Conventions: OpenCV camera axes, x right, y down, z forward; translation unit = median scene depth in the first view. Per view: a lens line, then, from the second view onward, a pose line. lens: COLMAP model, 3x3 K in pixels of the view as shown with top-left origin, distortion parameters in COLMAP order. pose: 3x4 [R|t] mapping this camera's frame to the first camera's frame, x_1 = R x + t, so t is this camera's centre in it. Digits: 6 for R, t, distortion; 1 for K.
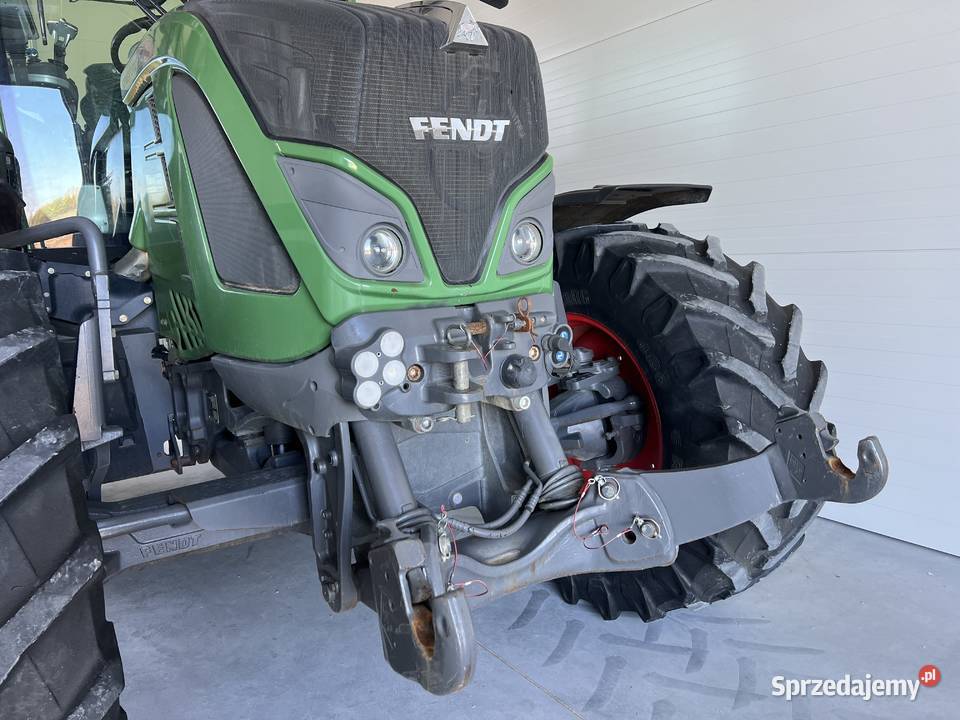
lens RADIAL K [[729.5, 0, 476.6], [0, 729.5, 357.1], [0, 0, 1]] dist [0.112090, -0.176973]
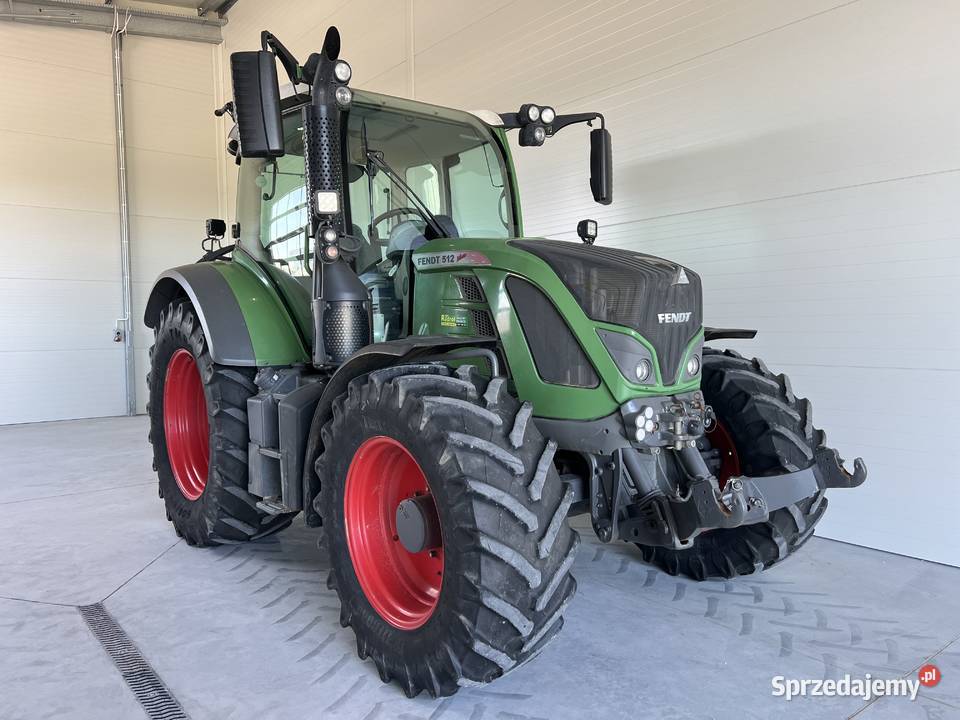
lens RADIAL K [[729.5, 0, 476.6], [0, 729.5, 357.1], [0, 0, 1]] dist [0.112090, -0.176973]
pose [[0.997660, 0.029632, 0.061614, -0.692687], [-0.022842, 0.993875, -0.108124, 0.060328], [-0.064441, 0.106464, 0.992226, -1.071698]]
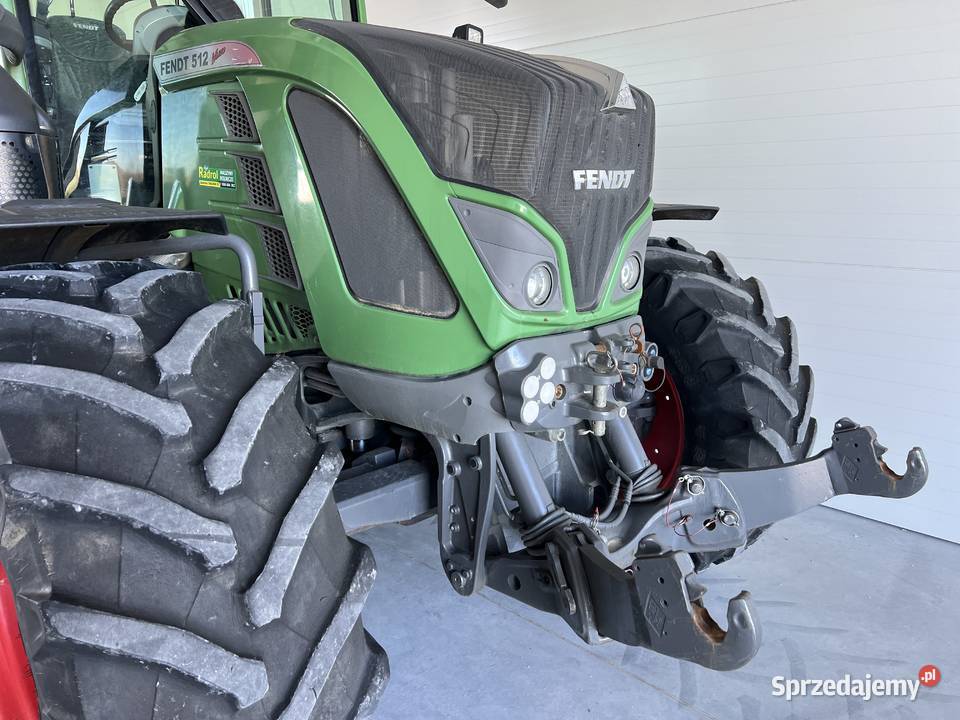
lens RADIAL K [[729.5, 0, 476.6], [0, 729.5, 357.1], [0, 0, 1]] dist [0.112090, -0.176973]
pose [[0.981350, 0.015858, 0.191576, -0.393042], [-0.027571, 0.997899, 0.058628, -0.087395], [-0.190243, -0.062816, 0.979725, -0.090190]]
